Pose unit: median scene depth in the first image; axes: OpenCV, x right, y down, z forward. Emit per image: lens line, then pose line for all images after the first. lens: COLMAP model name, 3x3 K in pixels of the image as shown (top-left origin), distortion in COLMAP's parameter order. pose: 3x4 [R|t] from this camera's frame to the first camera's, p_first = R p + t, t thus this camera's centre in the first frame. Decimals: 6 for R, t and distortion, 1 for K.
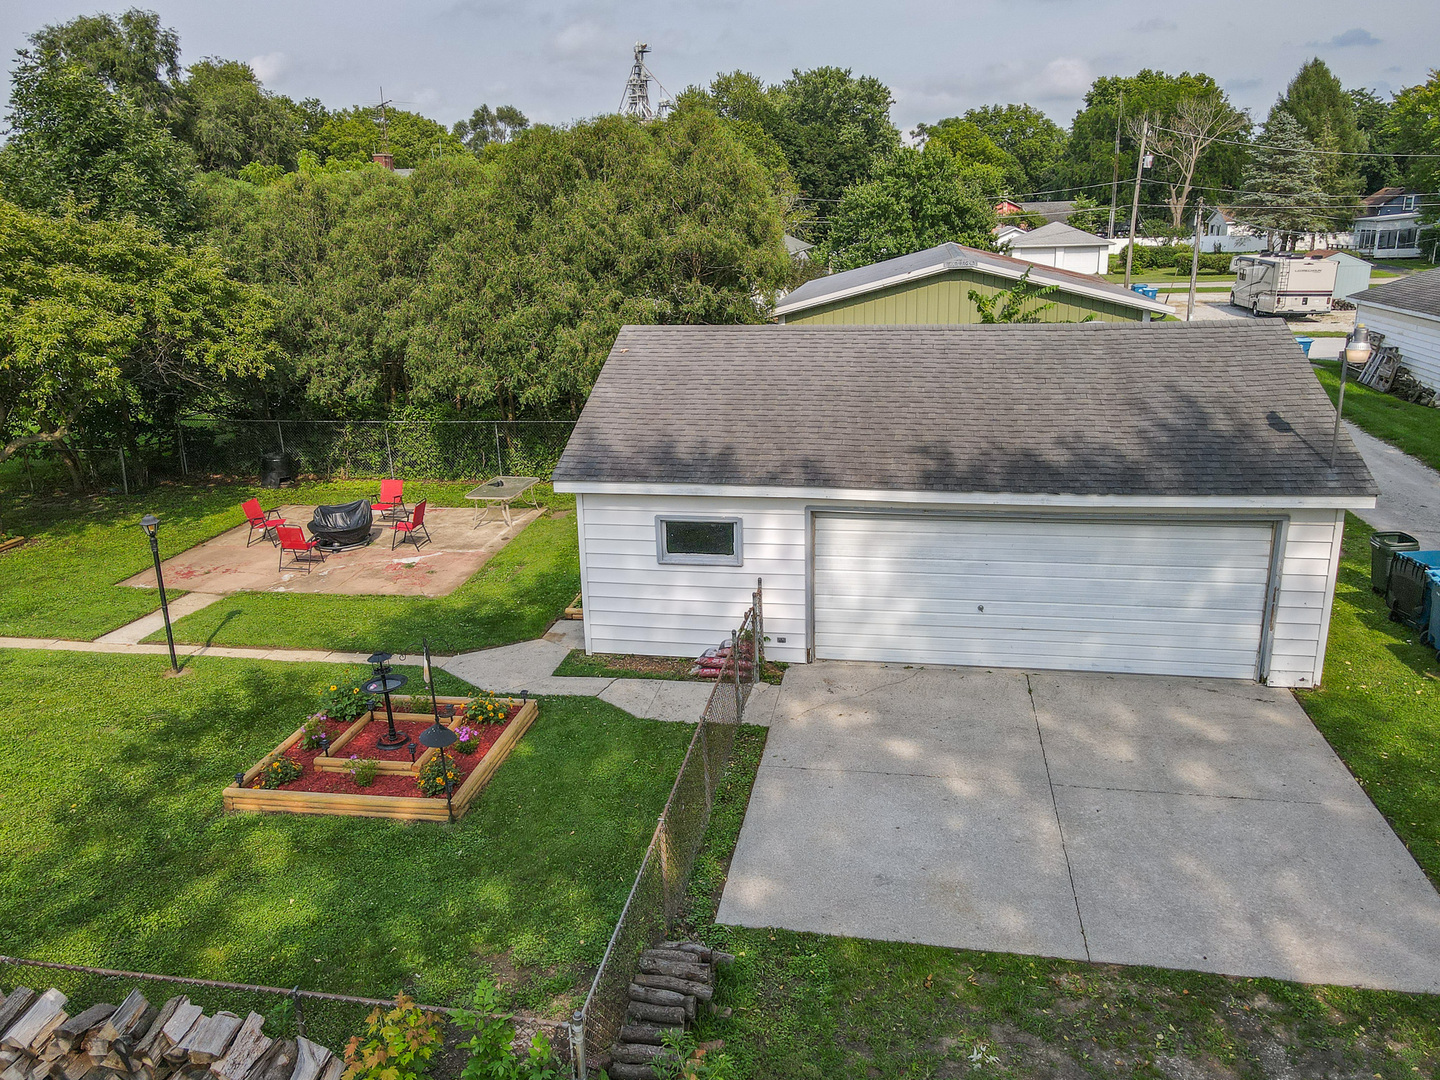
lens RADIAL K [[1071.7, 0, 708.5], [0, 1071.7, 522.6], [0, 0, 1]] dist [0.009966, 0.009969]
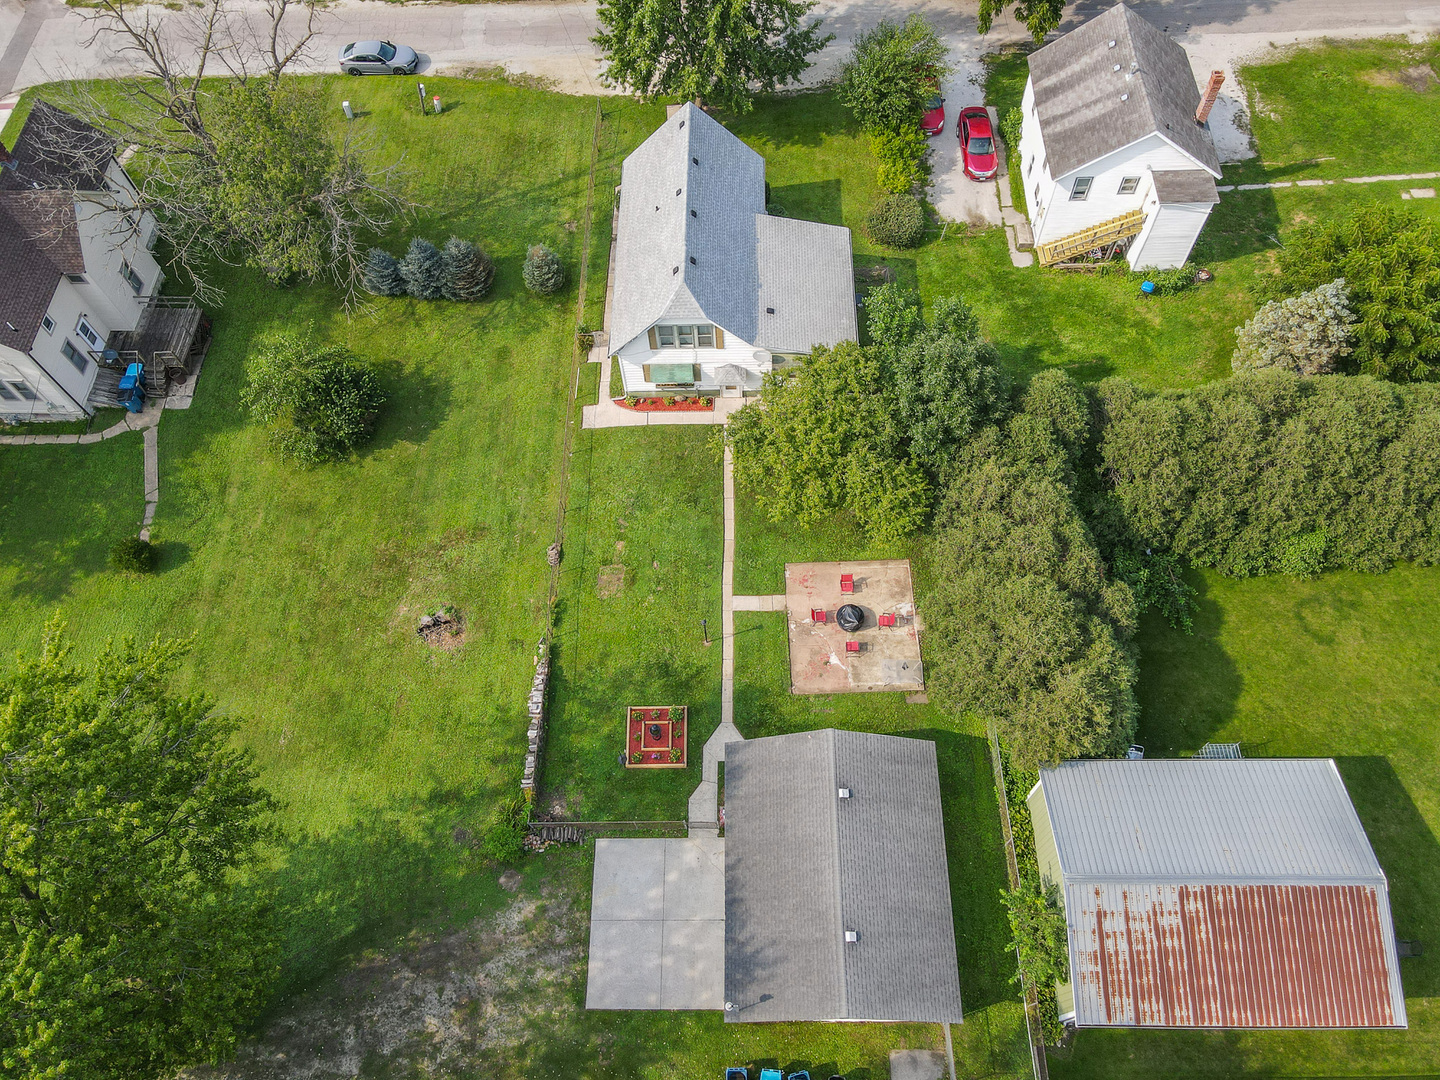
lens RADIAL K [[1071.7, 0, 708.5], [0, 1071.7, 522.6], [0, 0, 1]] dist [0.009966, 0.009969]
pose [[0.178631, 0.867449, -0.464352, 0.627324], [-0.232389, 0.495786, 0.836774, -2.535840], [0.956079, -0.041563, 0.290148, 0.106611]]
